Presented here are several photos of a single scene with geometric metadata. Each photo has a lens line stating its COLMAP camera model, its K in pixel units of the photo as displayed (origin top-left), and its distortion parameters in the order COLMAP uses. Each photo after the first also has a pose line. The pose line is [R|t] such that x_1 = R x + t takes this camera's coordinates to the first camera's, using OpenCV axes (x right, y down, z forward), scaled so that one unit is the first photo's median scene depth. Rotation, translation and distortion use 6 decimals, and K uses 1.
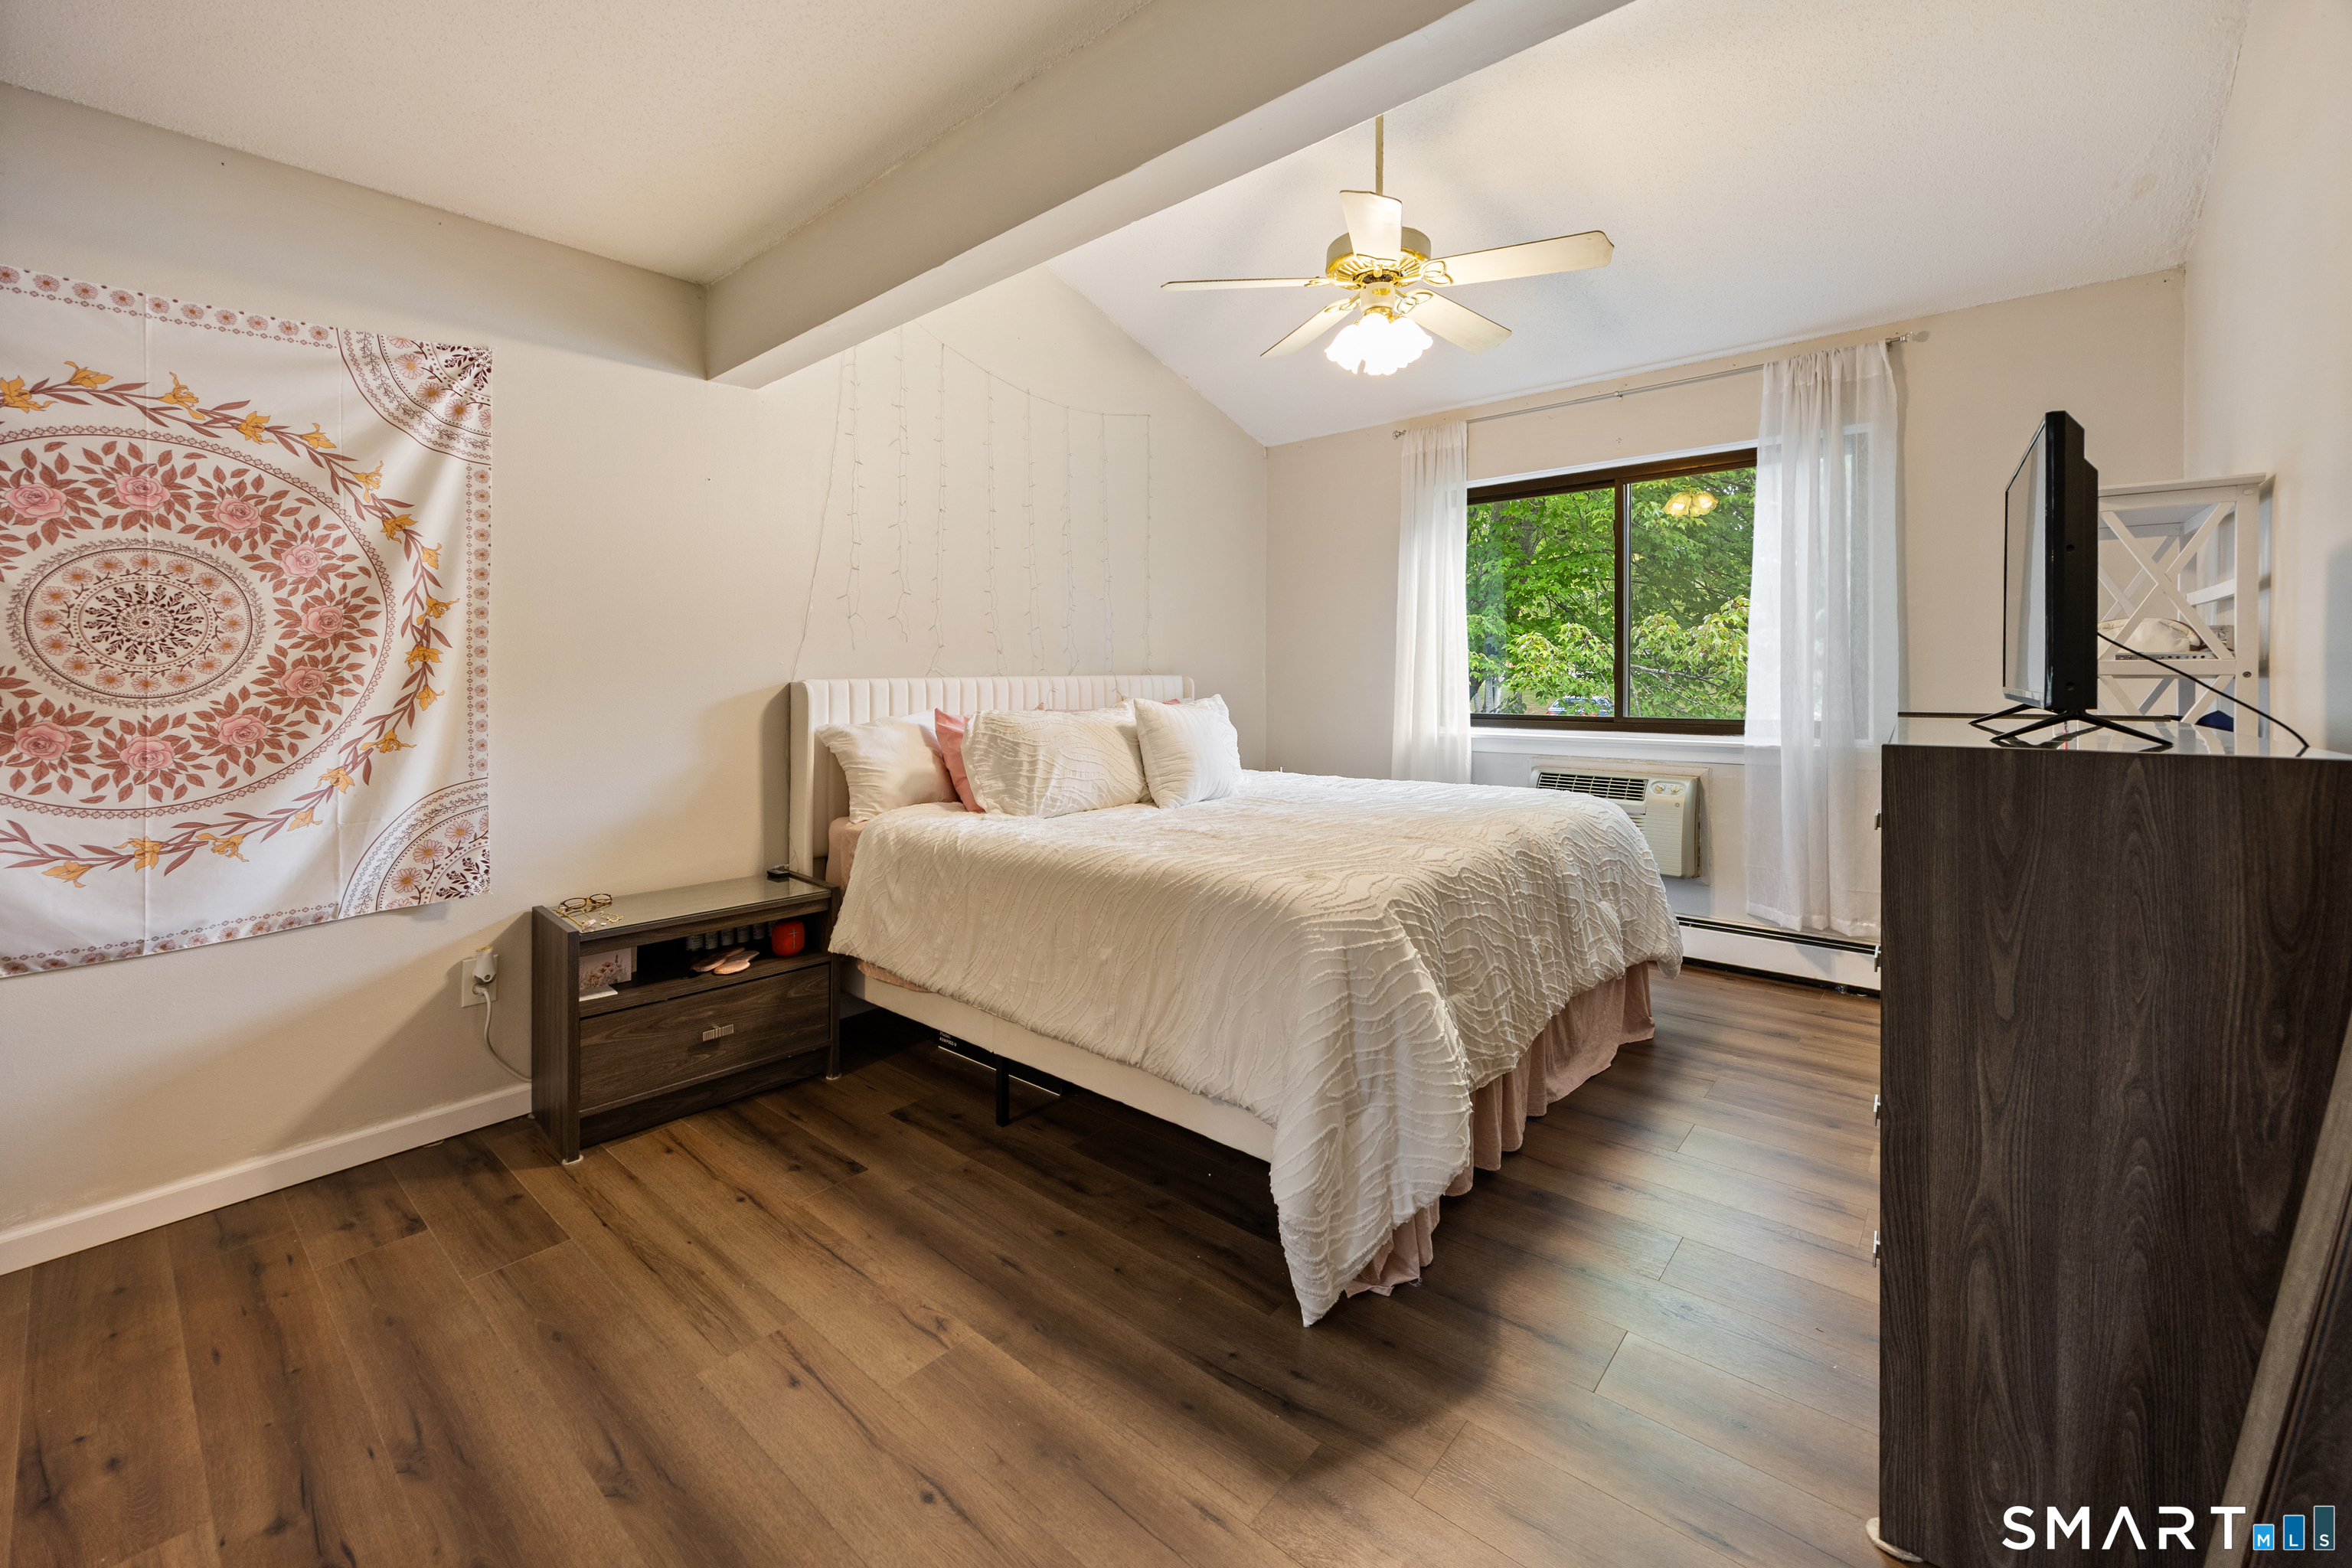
lens RADIAL K [[990.1, 0, 1172.3], [0, 990.1, 678.0], [0, 0, 1]] dist [-0.001230, -0.000190]
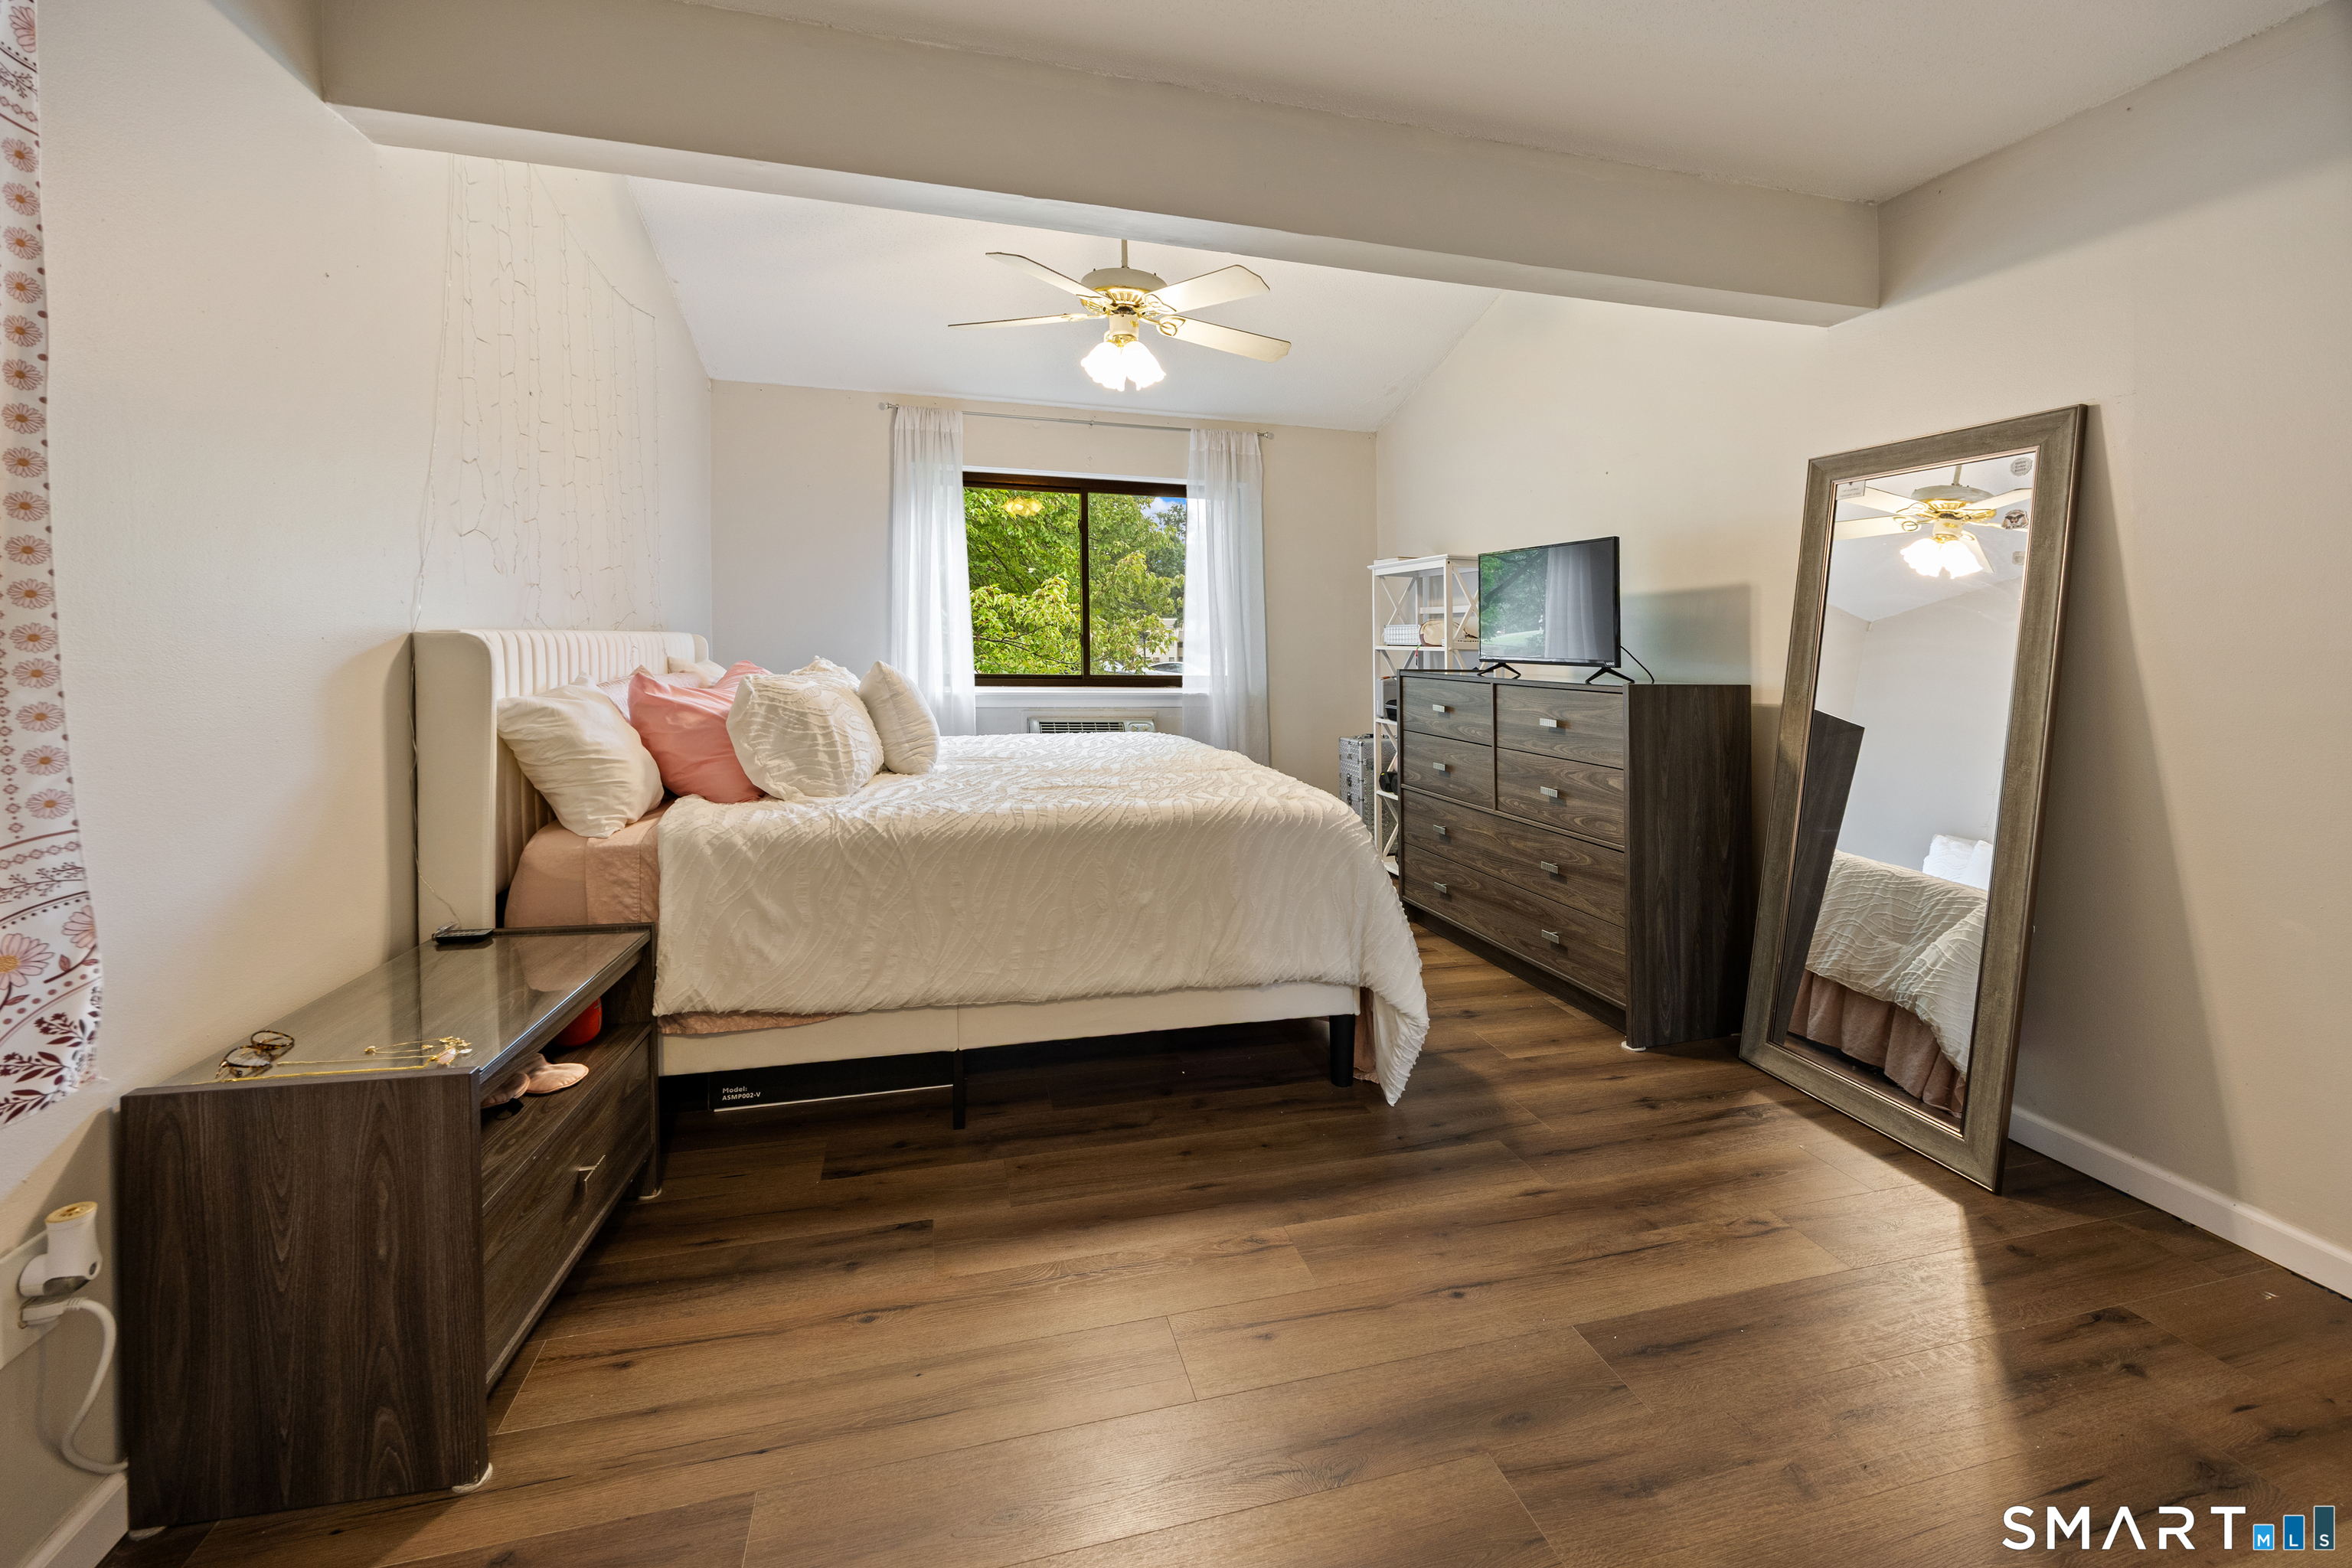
lens RADIAL K [[962.3, 0, 1182.0], [0, 962.3, 638.8], [0, 0, 1]] dist [-0.008952, -0.000246]
pose [[0.542668, 0.021348, 0.839676, -0.774586], [-0.018082, 0.999742, -0.013731, 0.009560], [-0.839753, -0.007731, 0.542914, 0.335660]]
